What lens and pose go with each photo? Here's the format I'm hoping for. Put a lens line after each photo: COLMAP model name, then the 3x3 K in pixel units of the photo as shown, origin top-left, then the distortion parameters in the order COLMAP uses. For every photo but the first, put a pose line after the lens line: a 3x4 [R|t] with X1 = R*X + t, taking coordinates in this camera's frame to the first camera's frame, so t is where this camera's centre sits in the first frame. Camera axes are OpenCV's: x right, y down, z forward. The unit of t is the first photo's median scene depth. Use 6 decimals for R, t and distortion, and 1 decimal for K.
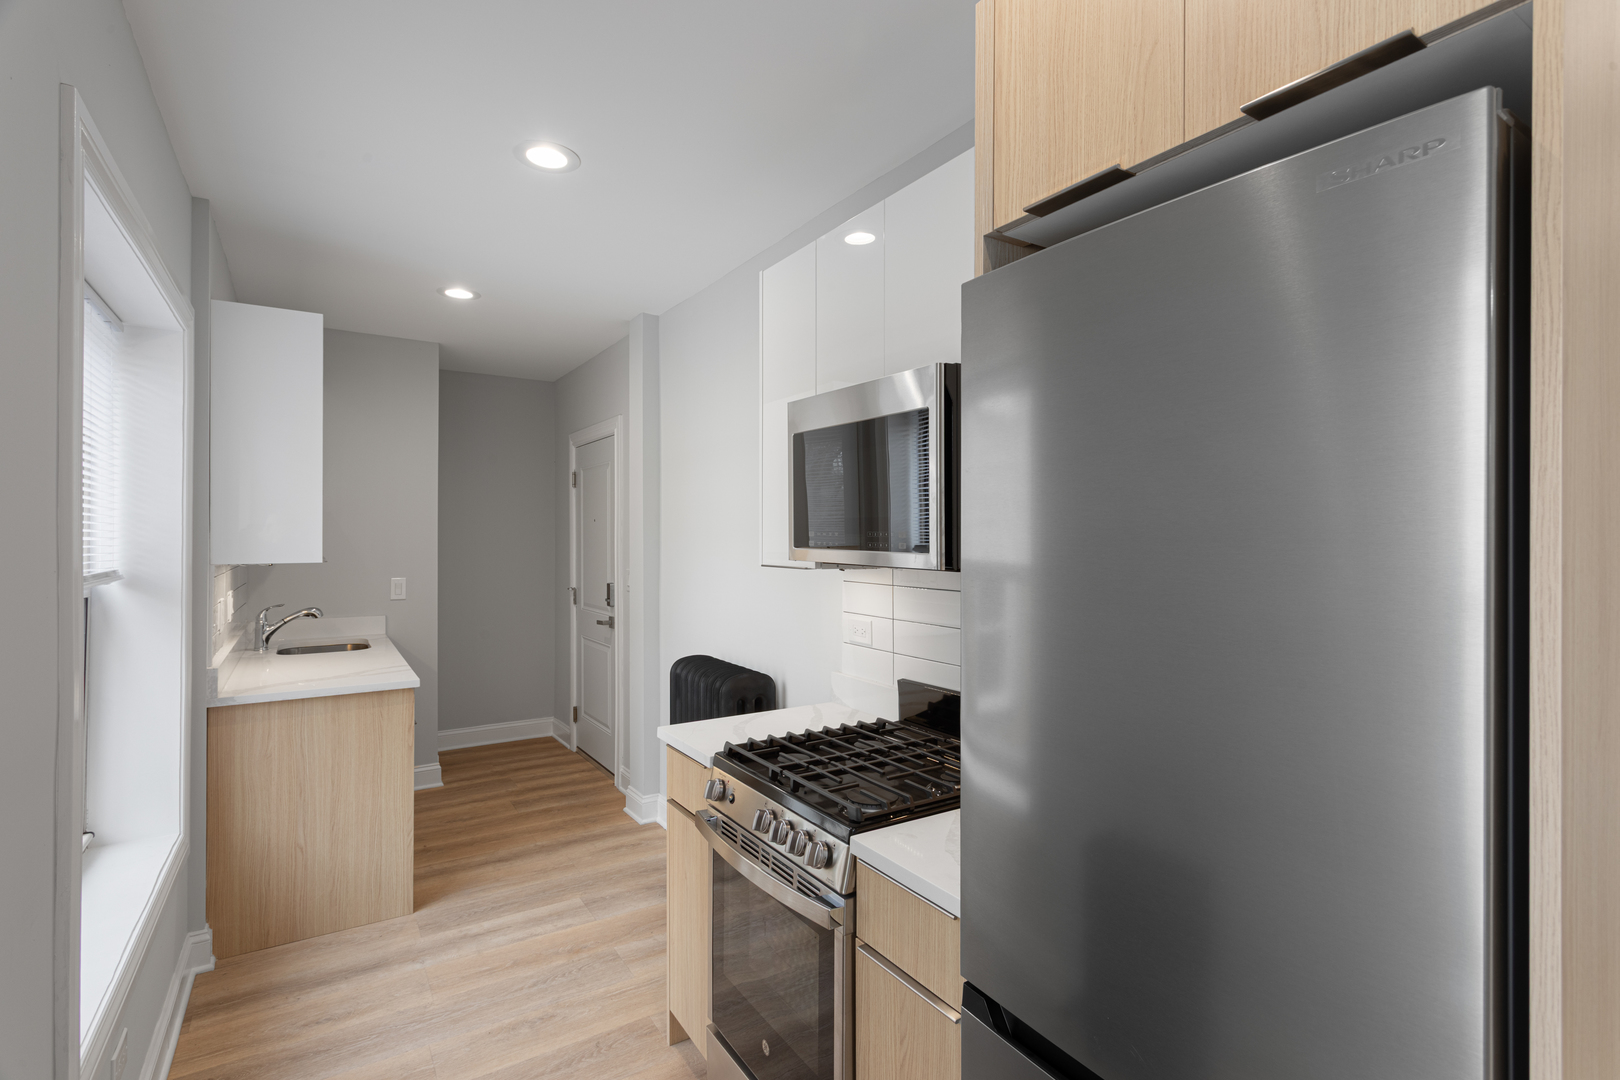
lens RADIAL K [[774.1, 0, 809.6], [0, 774.1, 536.5], [0, 0, 1]] dist [-0.003946, -0.000630]
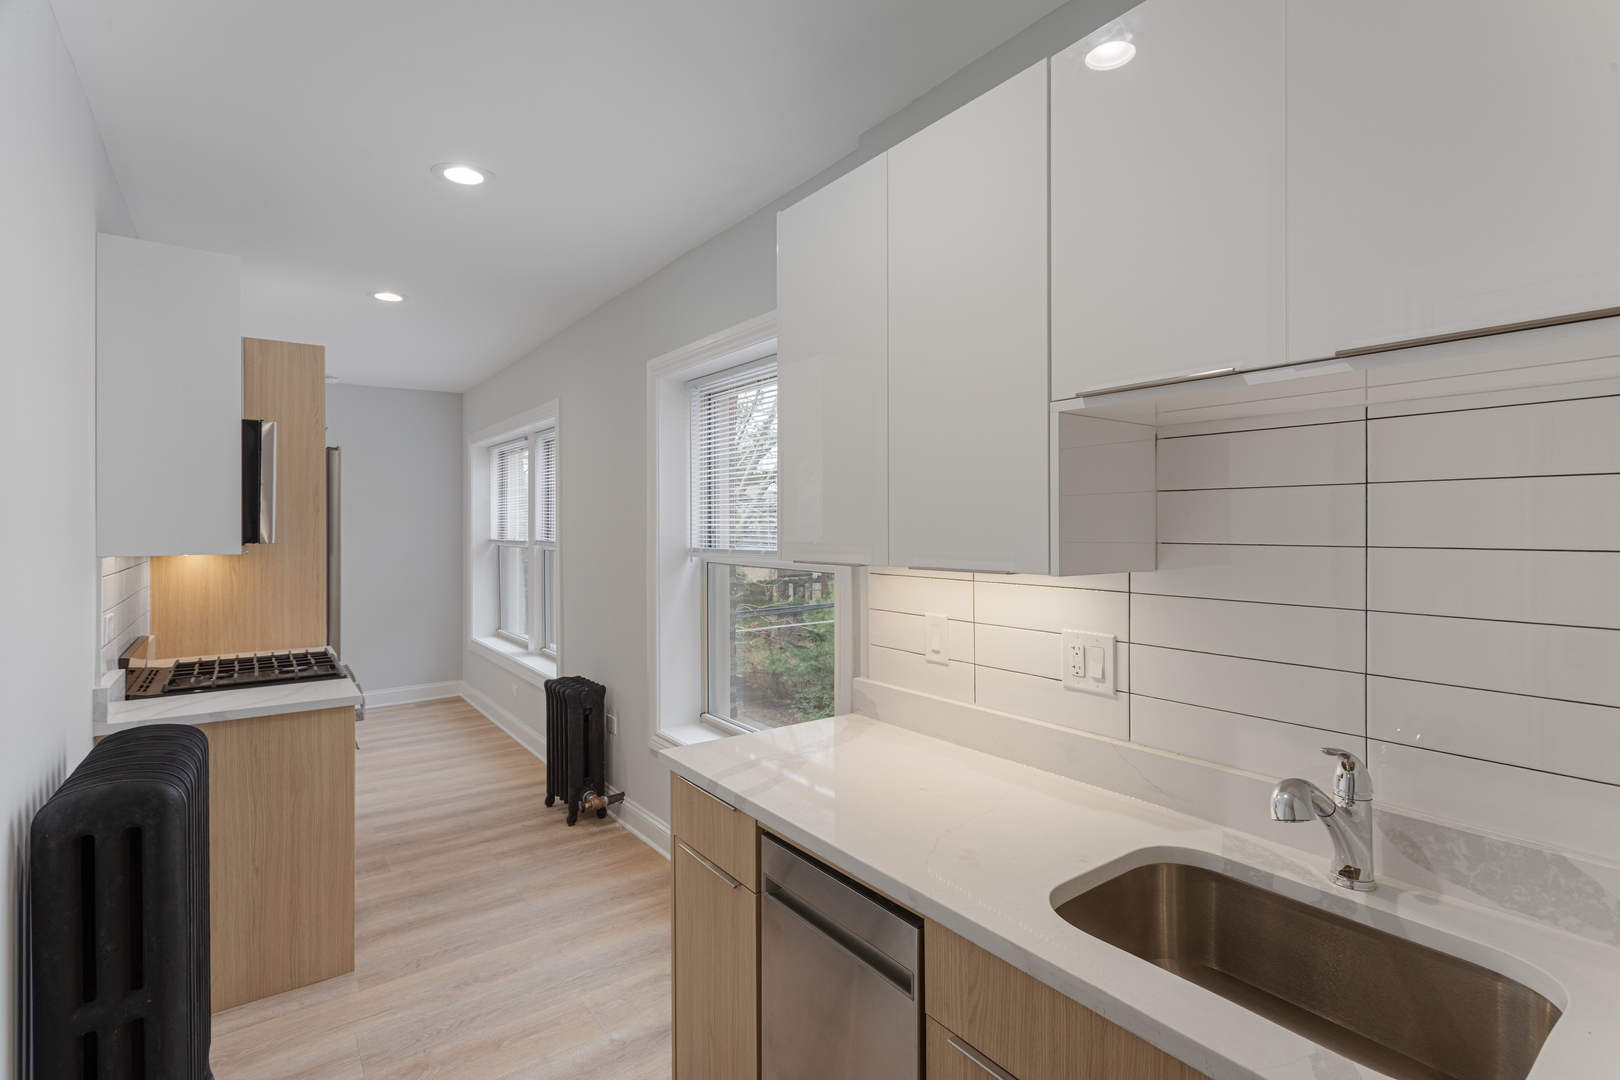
lens RADIAL K [[774.1, 0, 812.1], [0, 774.1, 531.7], [0, 0, 1]] dist [-0.003946, -0.000630]
pose [[-0.998008, -0.001469, -0.063069, -0.720440], [-0.001415, 0.999999, -0.000901, 0.009054], [0.063070, -0.000810, -0.998009, 2.001109]]
